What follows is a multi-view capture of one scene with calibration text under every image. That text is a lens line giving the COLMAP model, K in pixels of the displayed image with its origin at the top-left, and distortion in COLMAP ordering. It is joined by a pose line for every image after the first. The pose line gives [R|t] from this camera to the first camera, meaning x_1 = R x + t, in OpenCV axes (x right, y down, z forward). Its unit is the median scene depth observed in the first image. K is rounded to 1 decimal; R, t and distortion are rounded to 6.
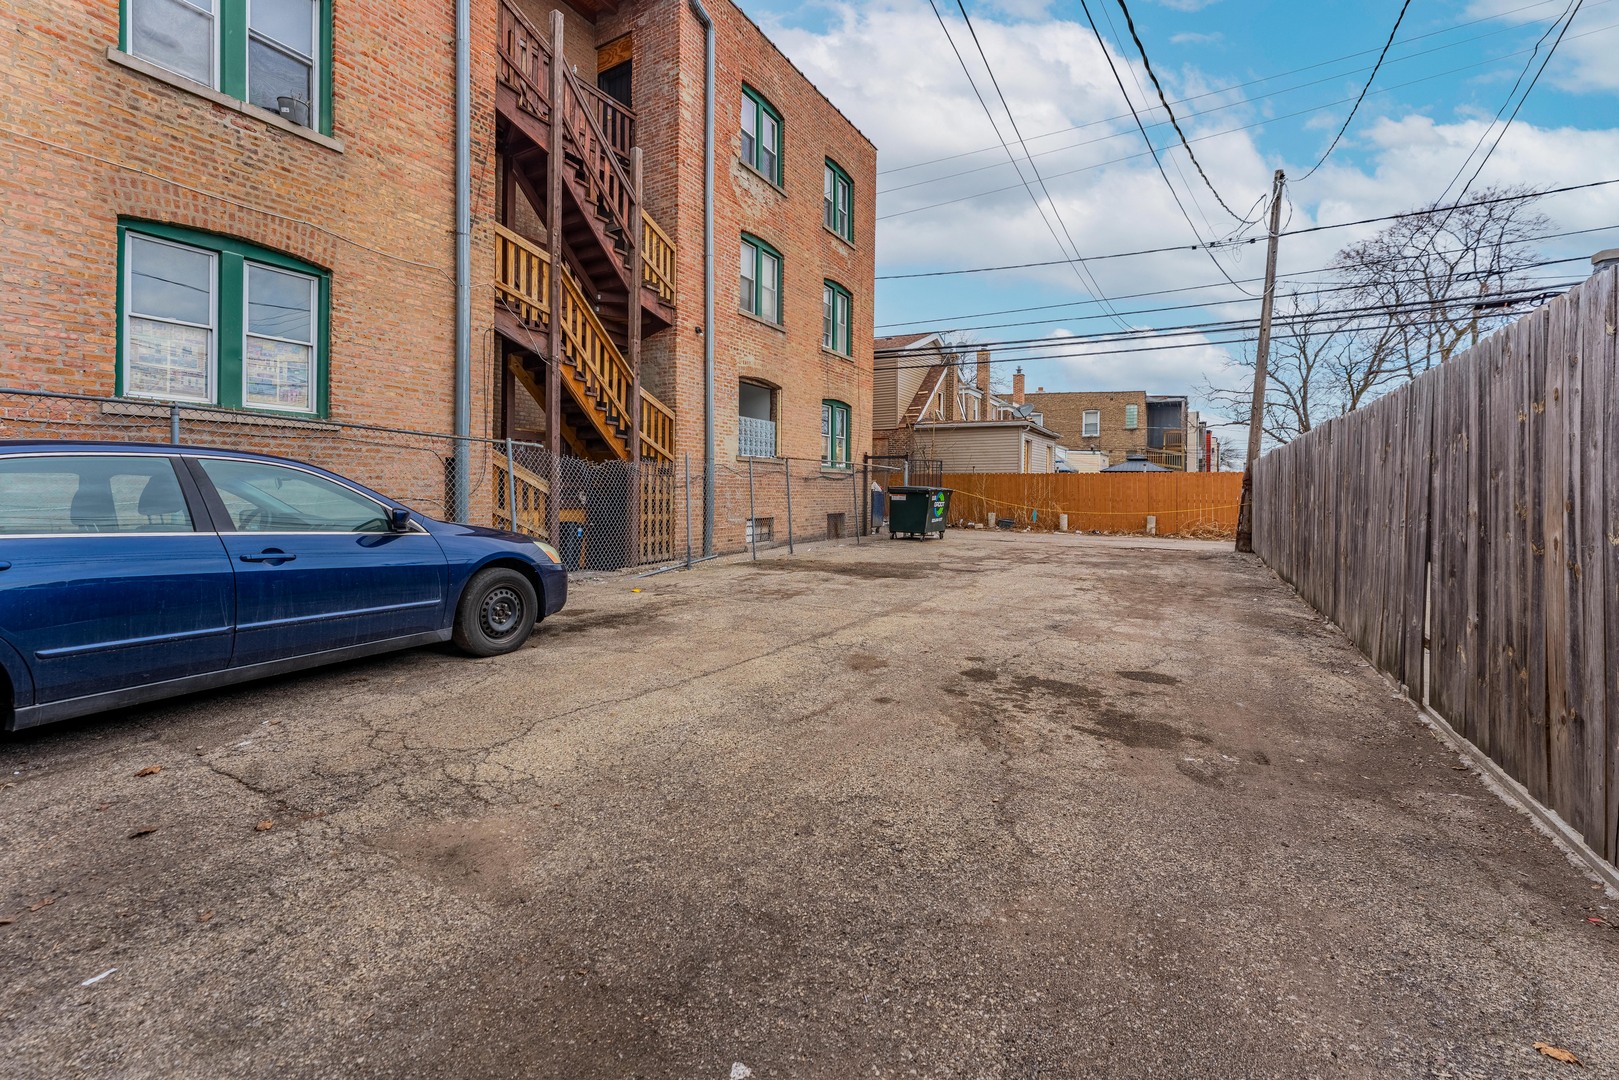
lens RADIAL K [[672.2, 0, 809.1], [0, 672.2, 493.6], [0, 0, 1]] dist [0.001130, 0.000011]
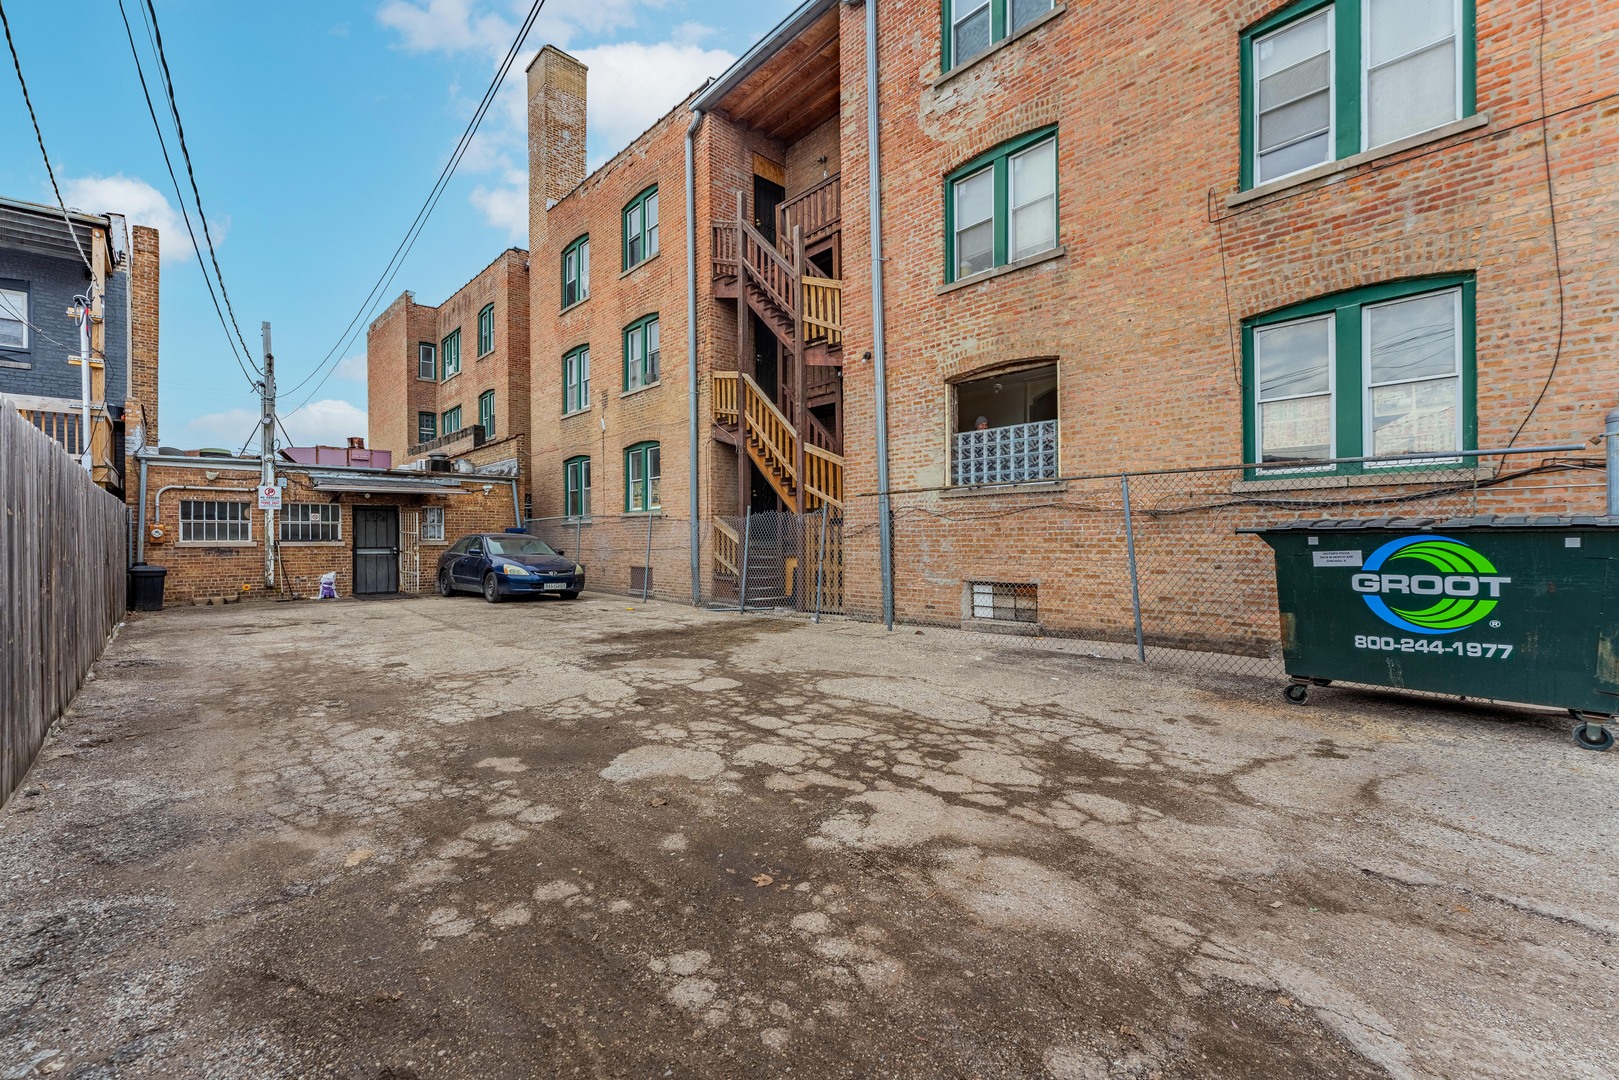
lens RADIAL K [[681.5, 0, 830.3], [0, 681.5, 546.7], [0, 0, 1]] dist [-0.000112, -0.000052]
pose [[-0.280800, -0.004404, -0.959756, 0.720234], [-0.003136, 0.999988, -0.003671, 0.006686], [0.959761, 0.001979, -0.280811, 1.252266]]
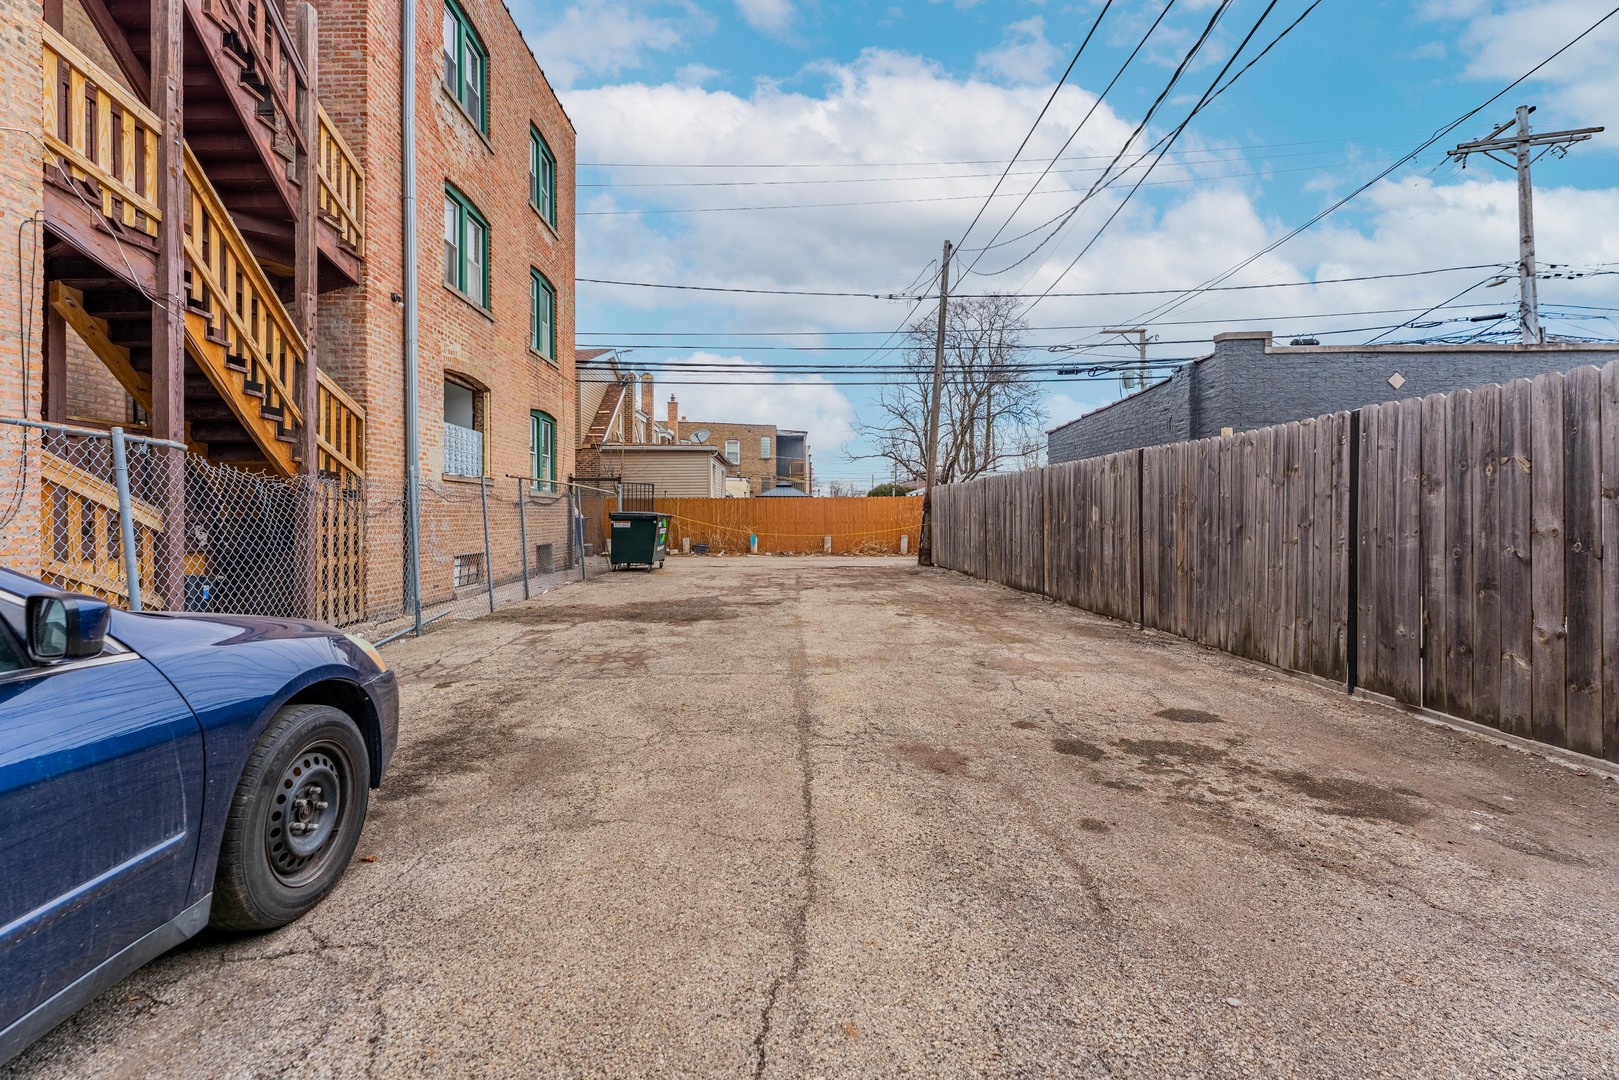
lens RADIAL K [[655.9, 0, 788.0], [0, 655.9, 512.6], [0, 0, 1]] dist [0.000386, -0.000212]
pose [[0.865183, -0.010585, 0.501345, -0.162498], [0.014997, 0.999876, -0.004770, -0.003634], [-0.501233, 0.011645, 0.865234, 0.192456]]
